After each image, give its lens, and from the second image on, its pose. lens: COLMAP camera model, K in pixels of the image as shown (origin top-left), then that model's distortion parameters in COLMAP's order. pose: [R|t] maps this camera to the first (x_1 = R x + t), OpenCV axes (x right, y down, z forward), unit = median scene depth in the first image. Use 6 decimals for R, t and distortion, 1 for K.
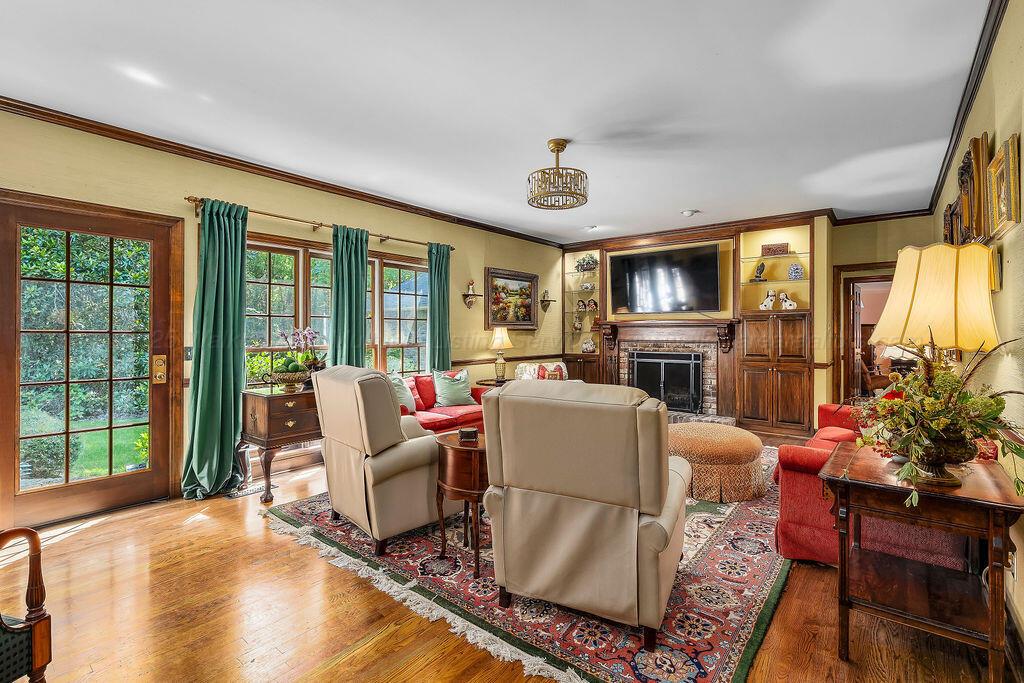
lens RADIAL K [[462.2, 0, 521.6], [0, 462.2, 335.8], [0, 0, 1]] dist [0.003028, -0.000597]
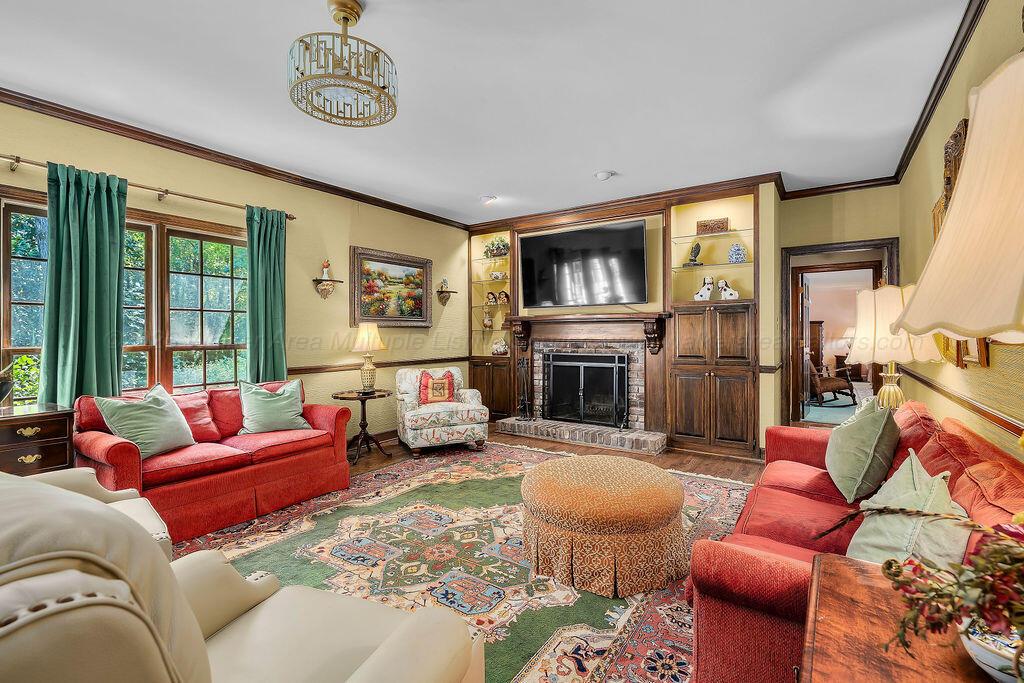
lens RADIAL K [[462.2, 0, 503.0], [0, 462.2, 337.9], [0, 0, 1]] dist [0.003028, -0.000597]
pose [[0.998303, -0.004597, 0.058060, 0.132945], [0.004504, 0.999988, 0.001742, 0.005997], [-0.058067, -0.001478, 0.998312, 0.210800]]
